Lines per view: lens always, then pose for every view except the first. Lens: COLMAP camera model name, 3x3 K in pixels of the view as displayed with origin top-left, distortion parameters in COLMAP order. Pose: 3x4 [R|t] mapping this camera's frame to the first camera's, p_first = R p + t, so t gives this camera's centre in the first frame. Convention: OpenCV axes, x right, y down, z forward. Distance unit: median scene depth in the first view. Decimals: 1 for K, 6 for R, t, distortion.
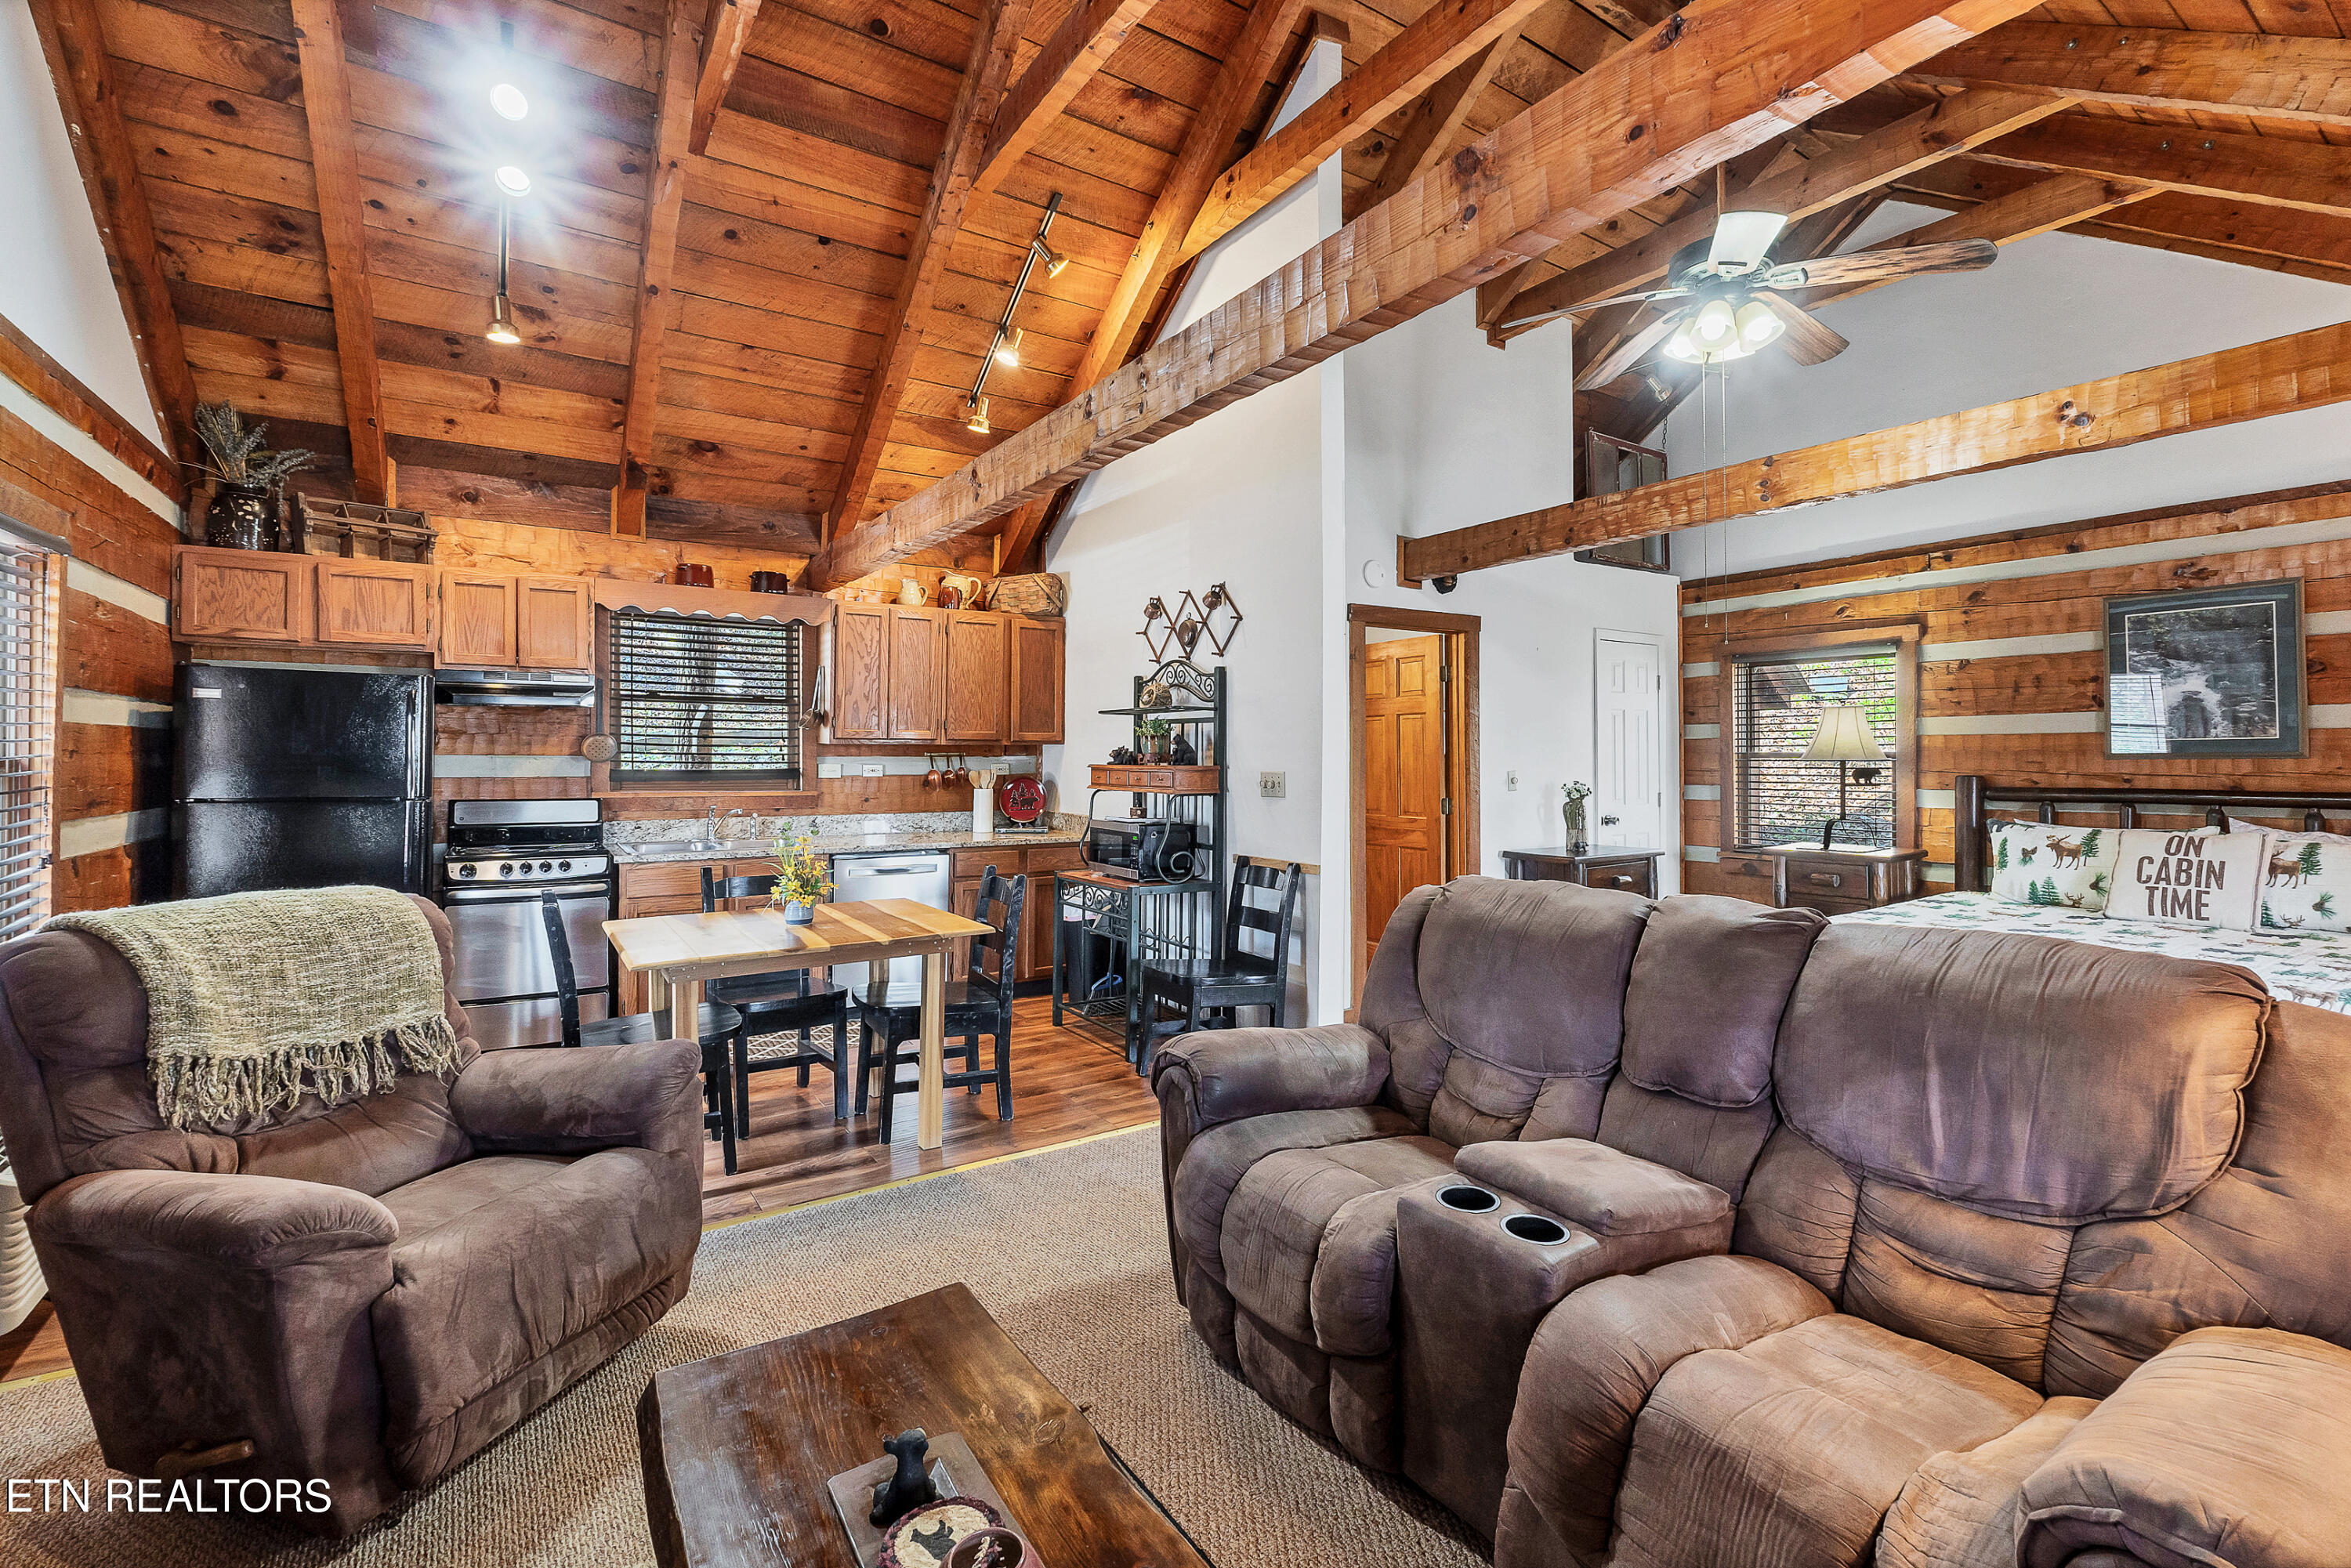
lens RADIAL K [[1017.5, 0, 1169.2], [0, 1017.5, 759.9], [0, 0, 1]] dist [0.023613, -0.000739]
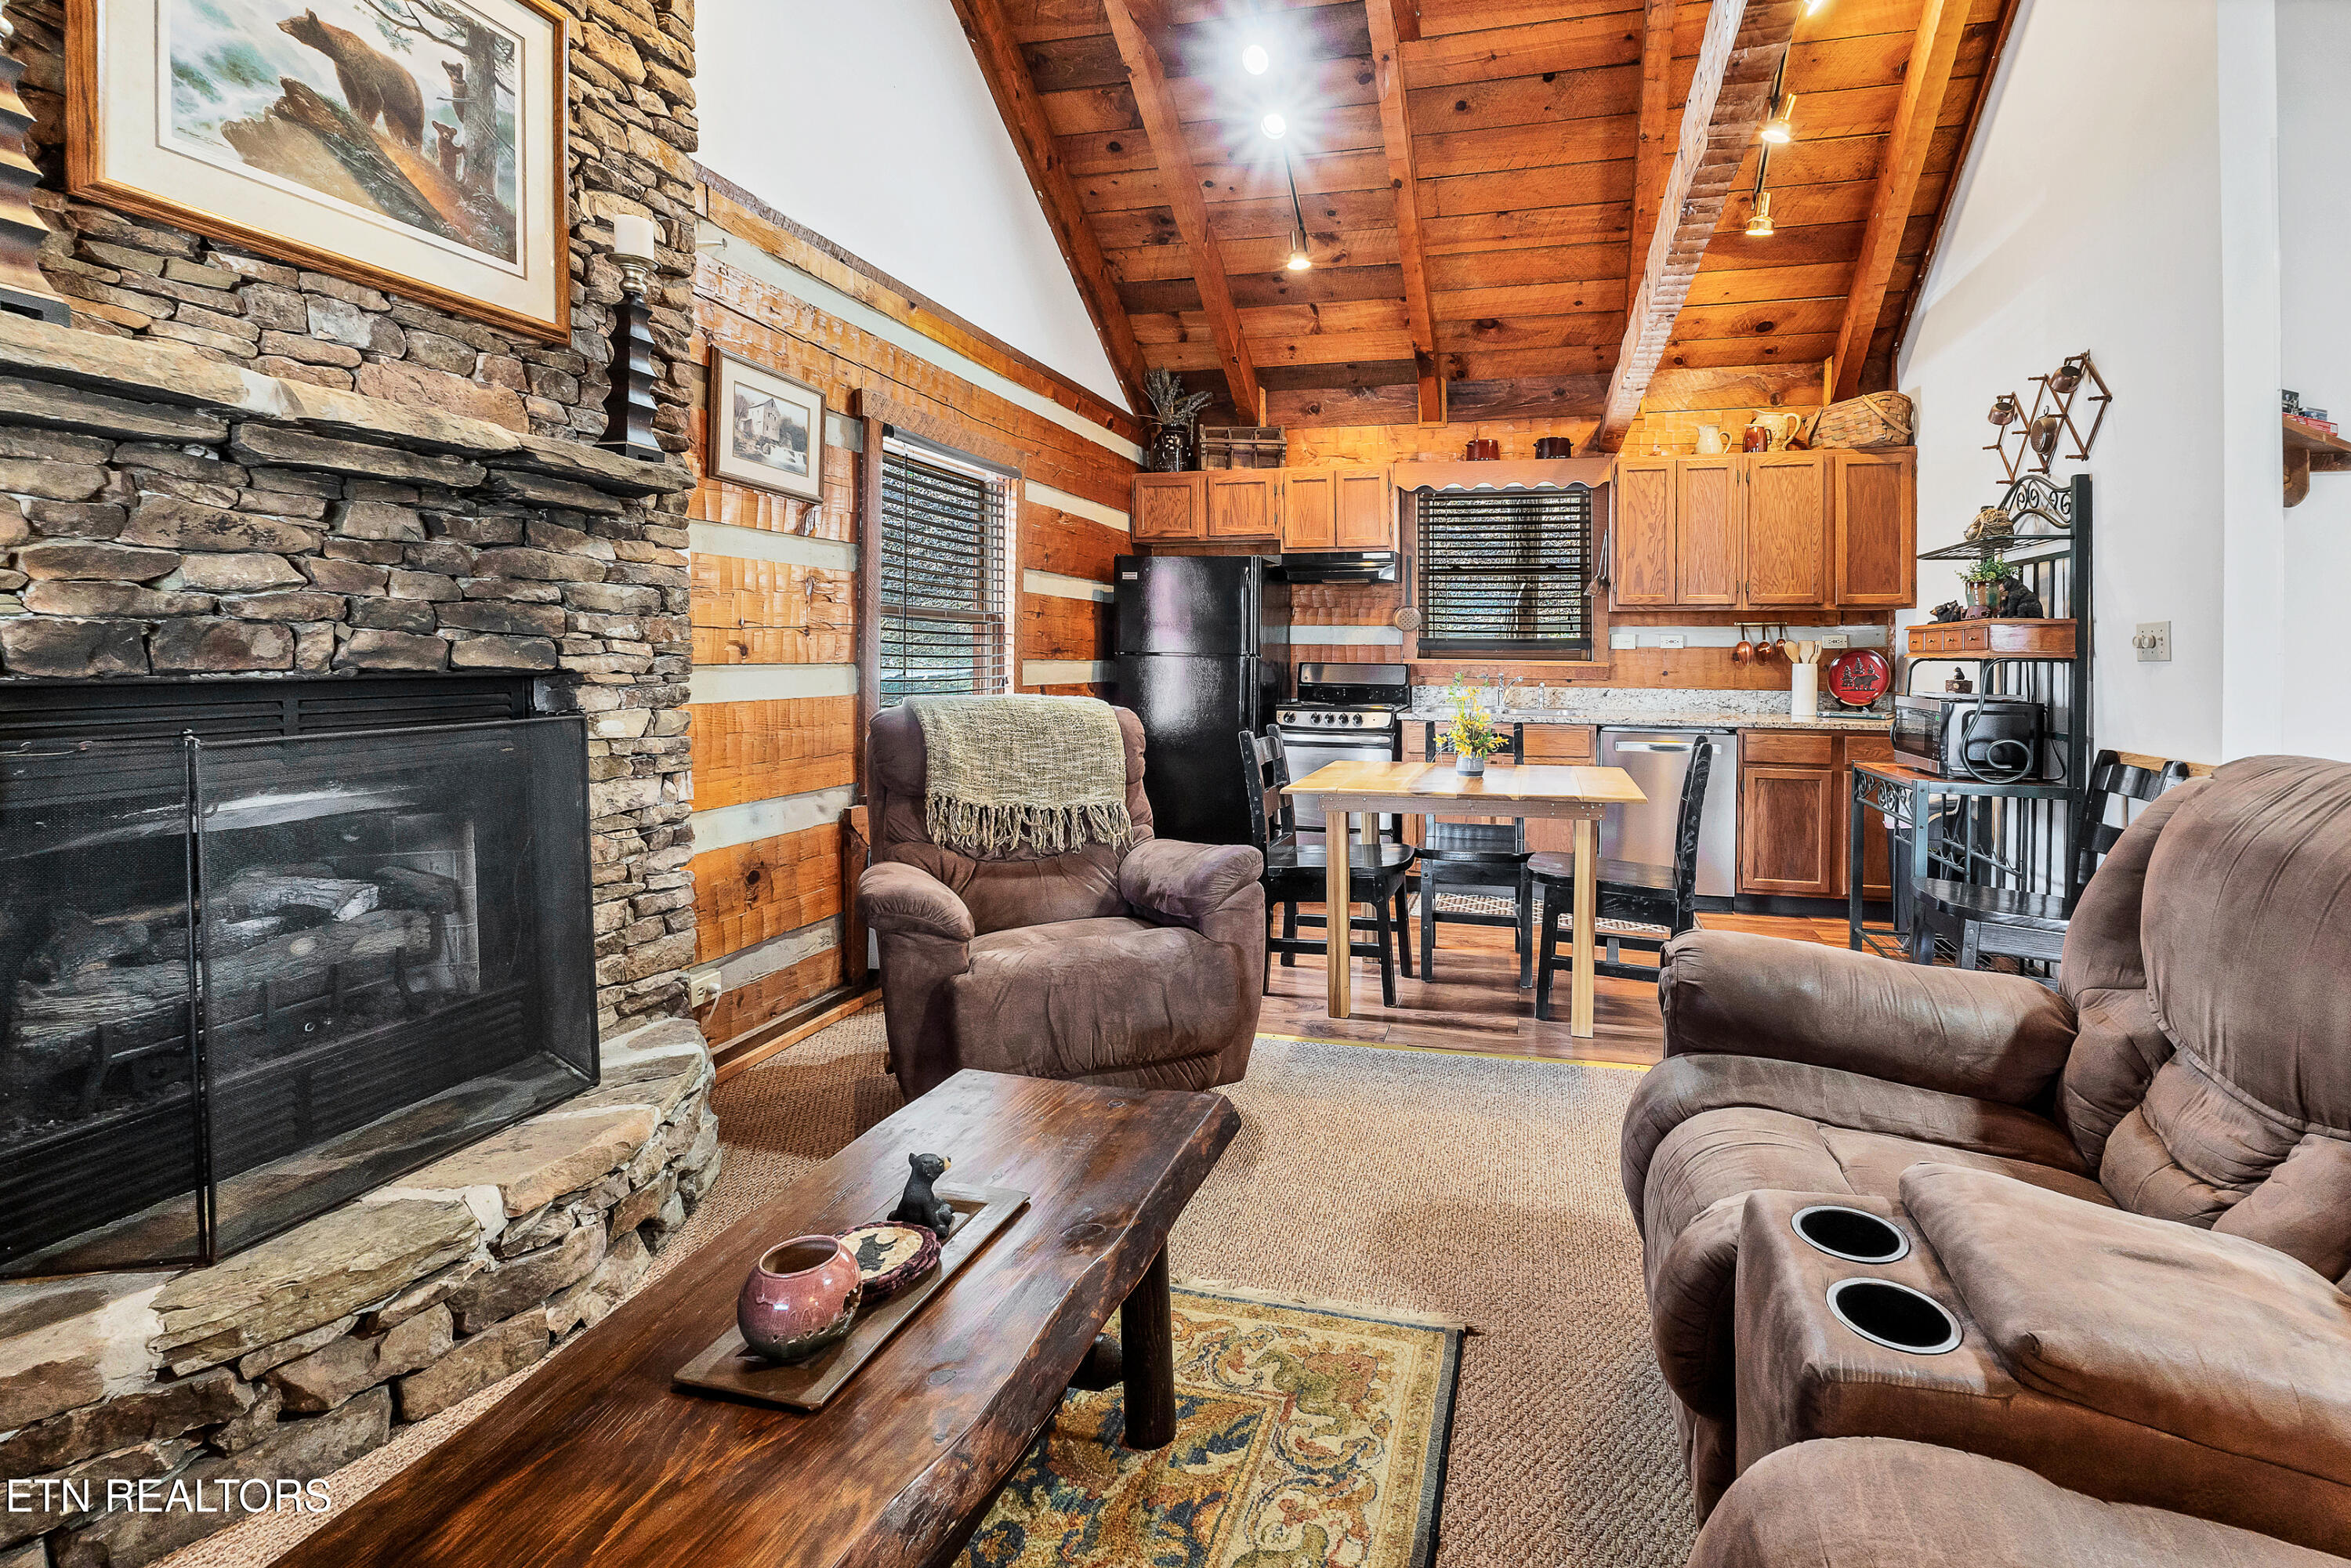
lens RADIAL K [[1068.7, 0, 1329.7], [0, 1068.7, 664.4], [0, 0, 1]] dist [0.000748, -0.000391]
pose [[0.721019, 0.000549, -0.692915, 0.177777], [-0.003075, 0.999992, -0.002407, 0.039725], [0.692909, 0.003866, 0.721015, 0.115371]]
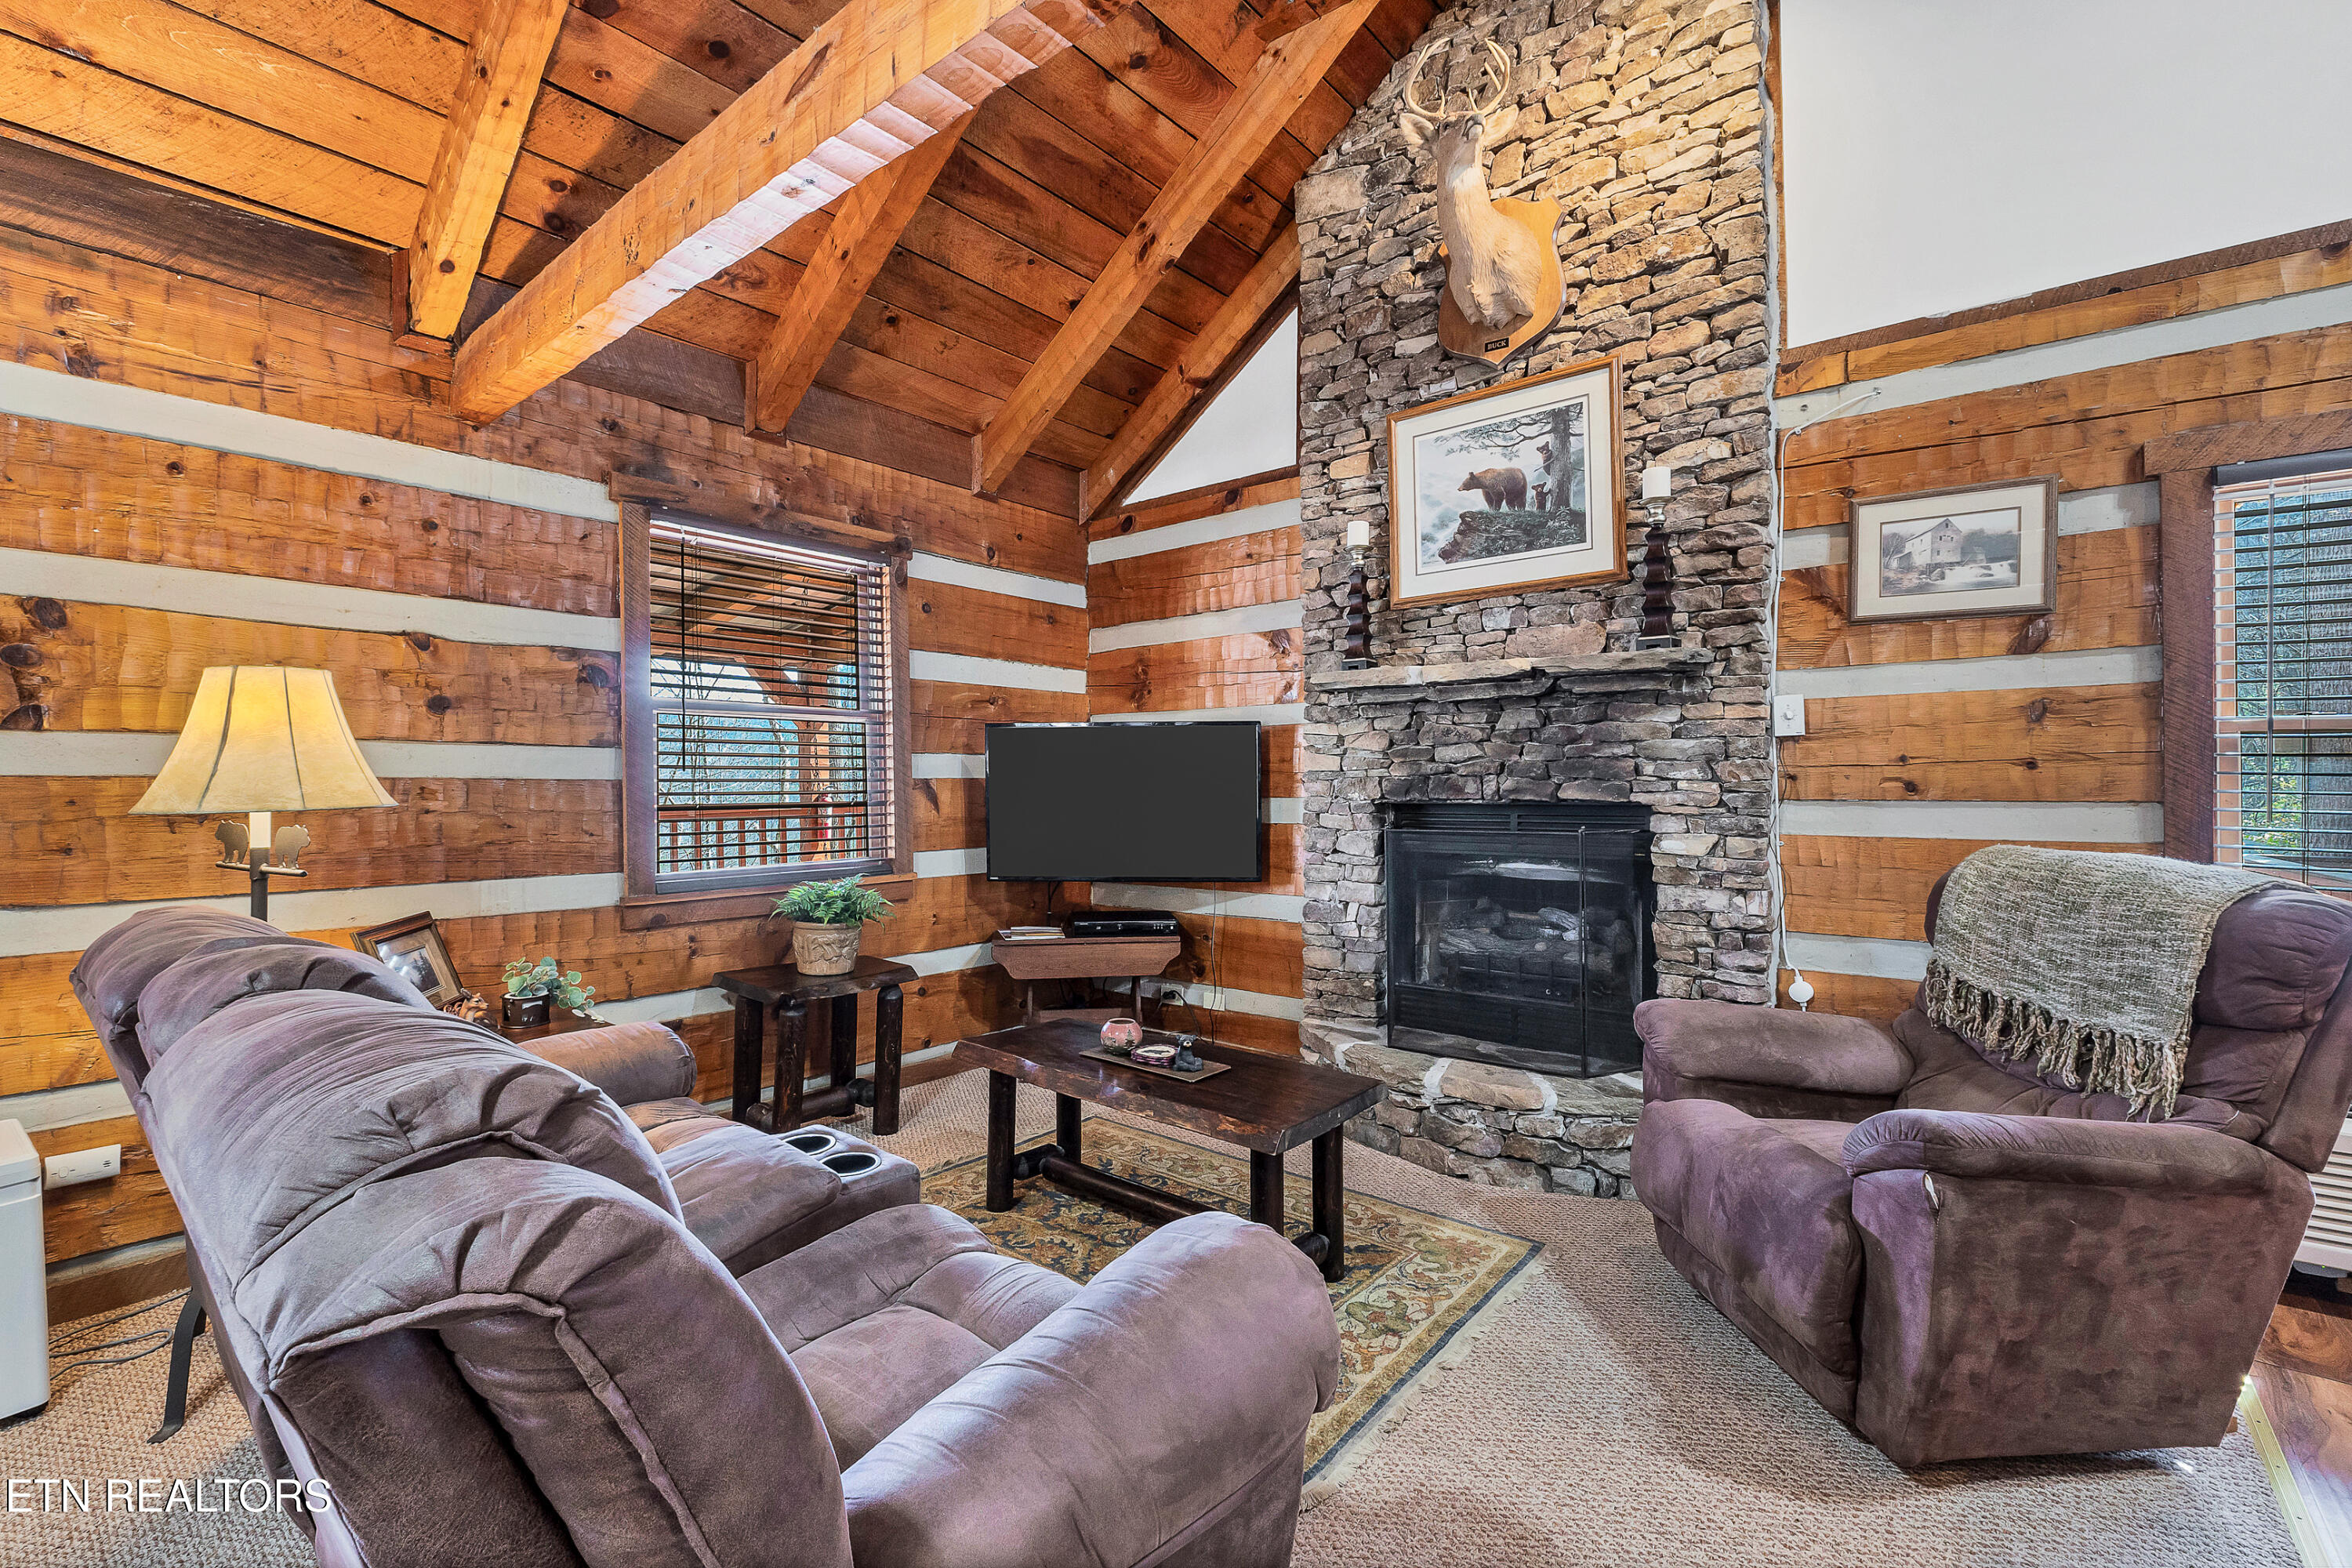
lens RADIAL K [[1041.3, 0, 1154.3], [0, 1041.3, 775.2], [0, 0, 1]] dist [-0.008958, -0.000129]
pose [[-0.954533, 0.009307, -0.297959, 0.102336], [0.006641, 0.999928, 0.009959, 0.017916], [0.298030, 0.007528, -0.954527, 0.713804]]
